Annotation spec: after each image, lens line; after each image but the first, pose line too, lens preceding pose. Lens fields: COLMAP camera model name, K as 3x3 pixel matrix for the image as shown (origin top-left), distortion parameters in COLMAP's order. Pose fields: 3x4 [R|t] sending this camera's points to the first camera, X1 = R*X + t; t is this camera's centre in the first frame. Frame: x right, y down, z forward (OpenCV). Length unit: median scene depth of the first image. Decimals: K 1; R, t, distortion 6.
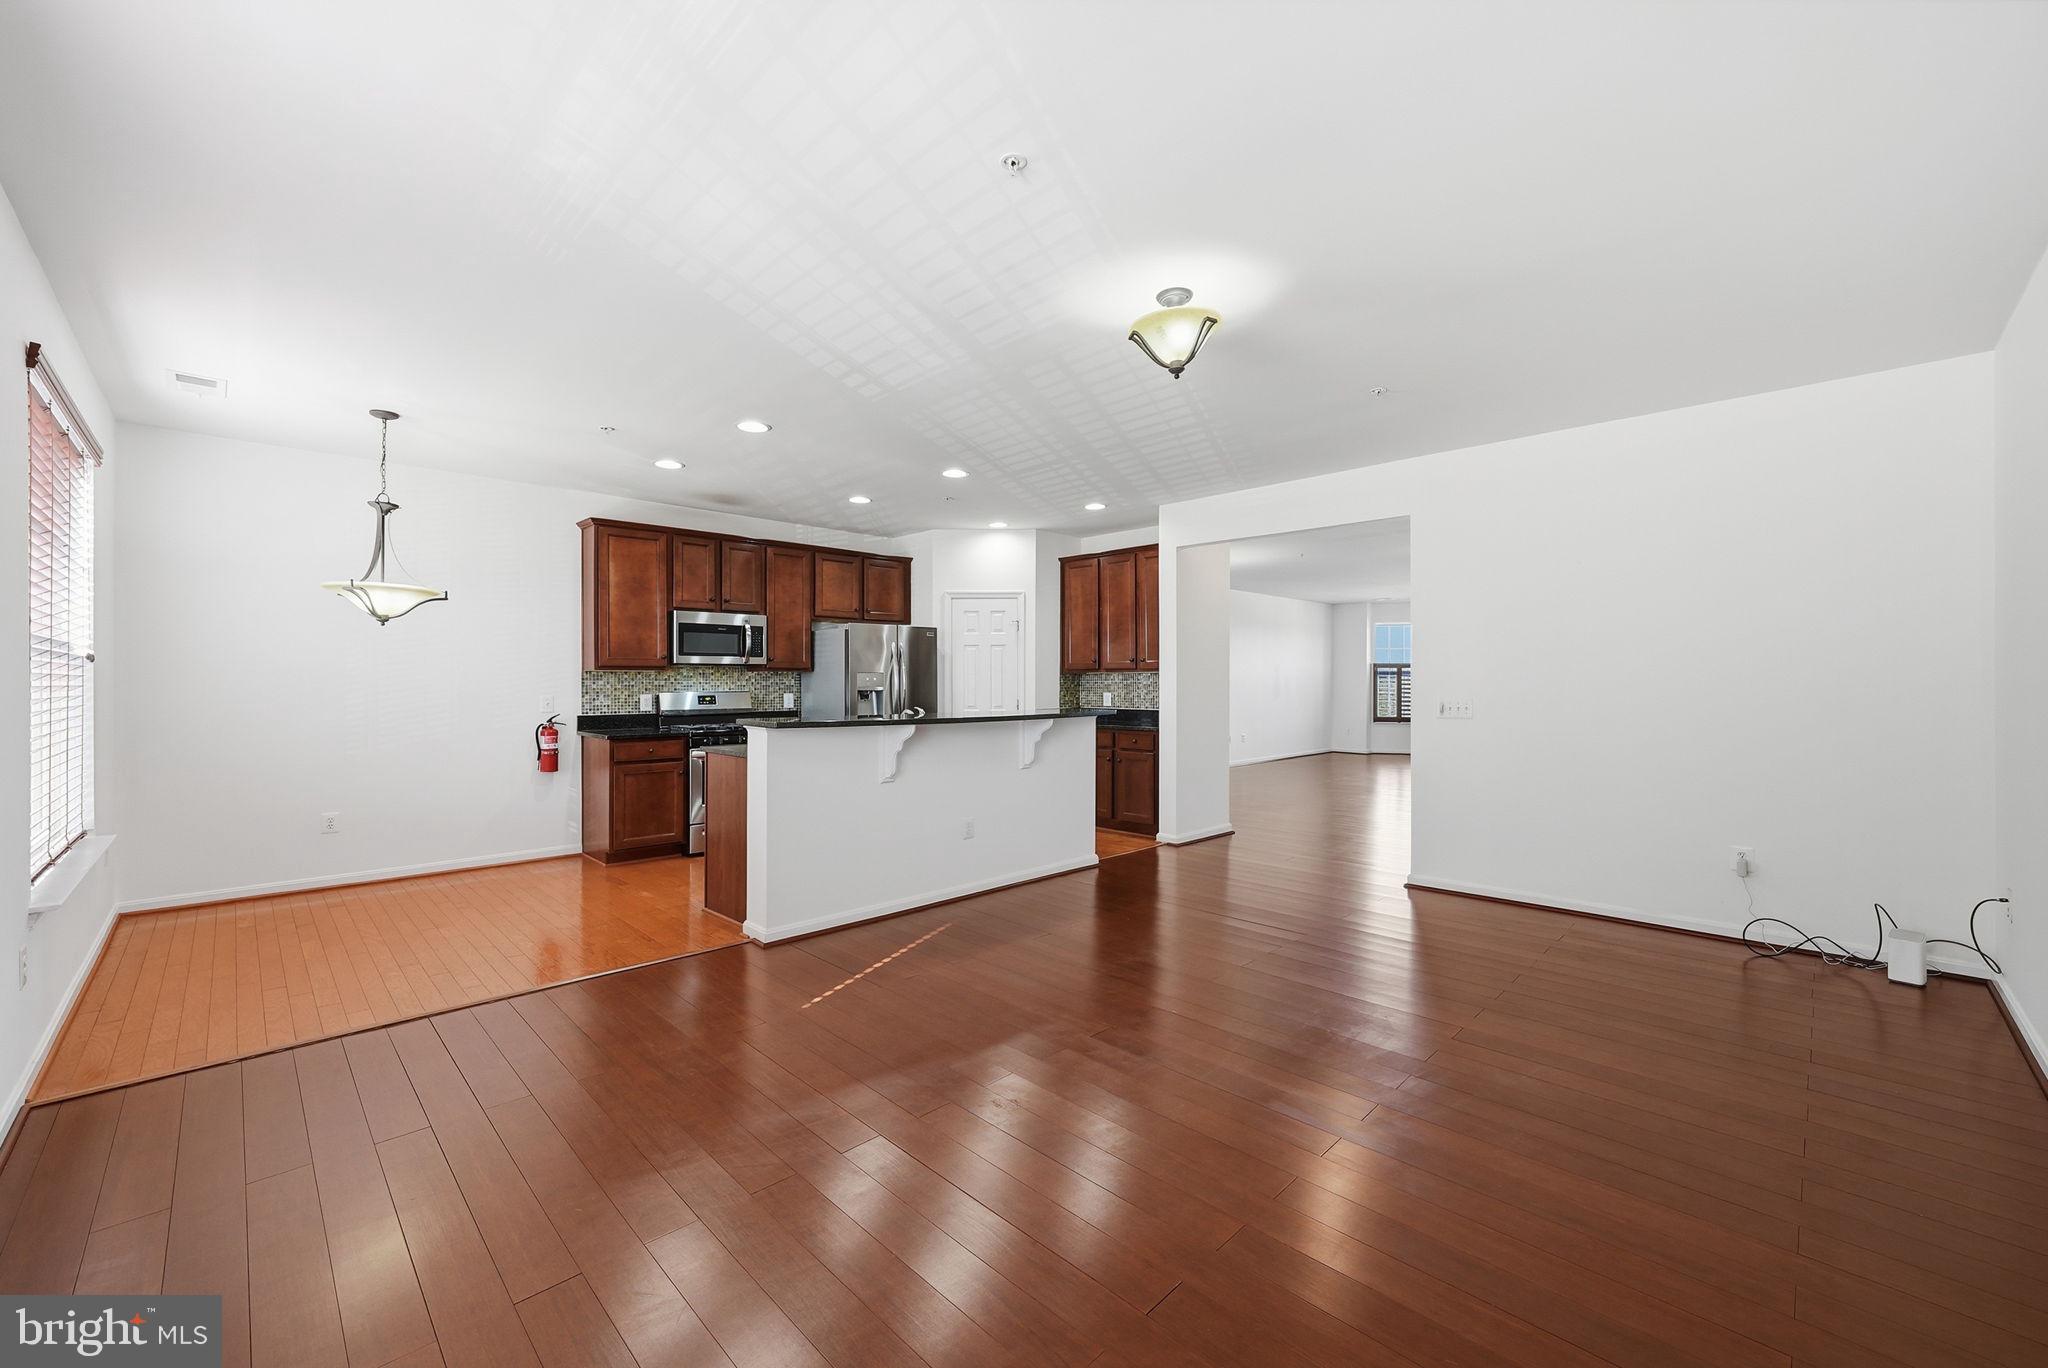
lens RADIAL K [[778.7, 0, 1008.8], [0, 778.7, 685.4], [0, 0, 1]] dist [-0.002963, -0.000049]
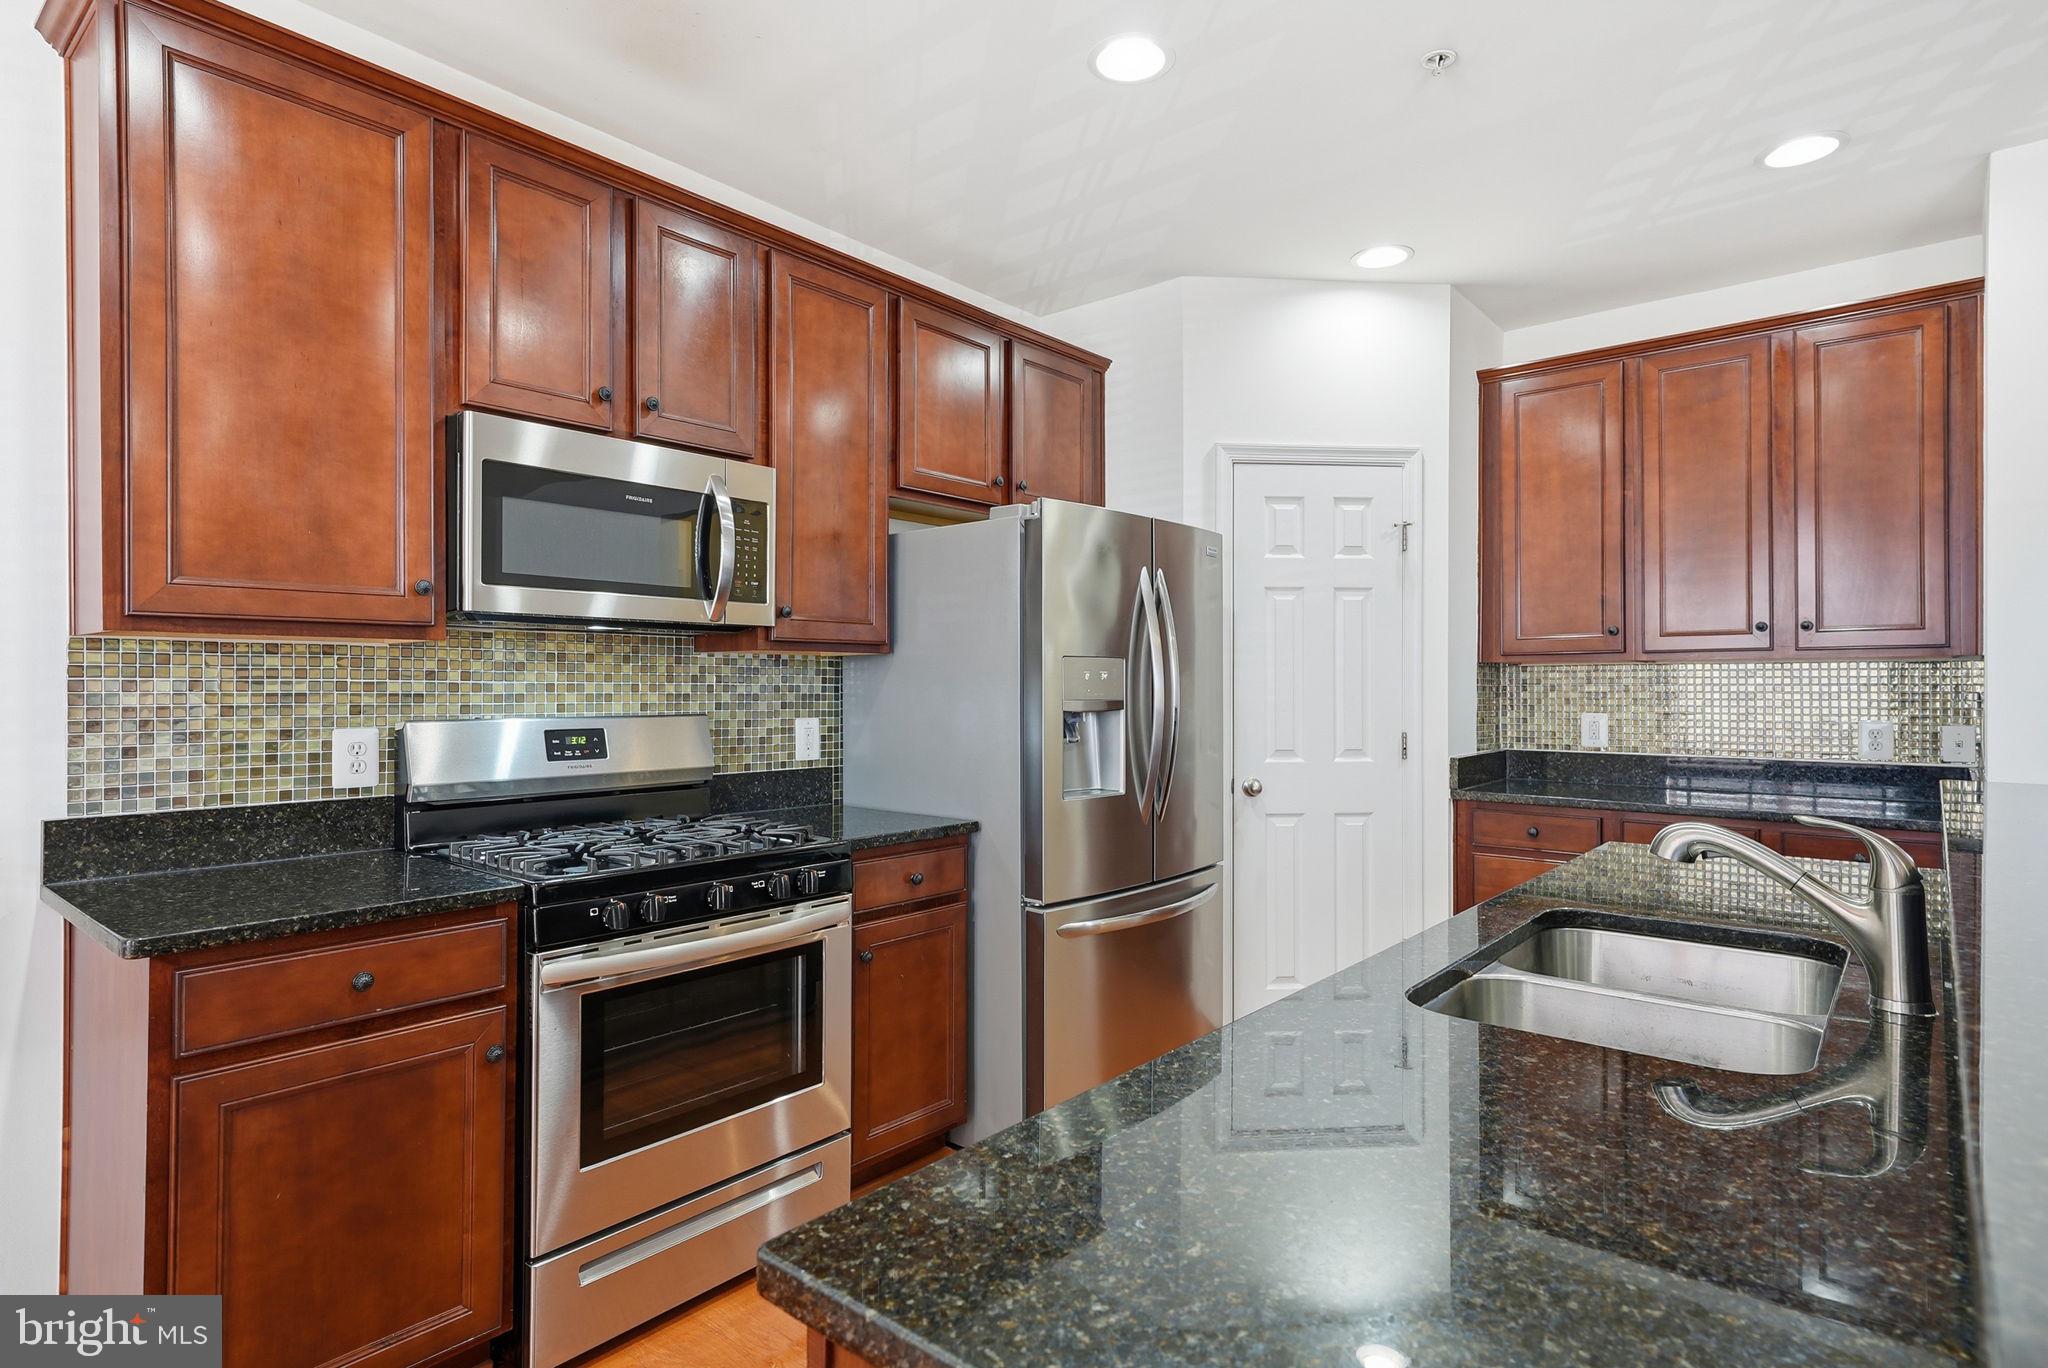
lens RADIAL K [[1064.2, 0, 1020.0], [0, 1064.2, 682.6], [0, 0, 1]] dist [0.013104, -0.002059]
pose [[0.995334, 0.000912, 0.096488, -0.260265], [0.000049, 0.999950, -0.009952, -0.000931], [-0.096492, 0.009910, 0.995284, 0.582849]]
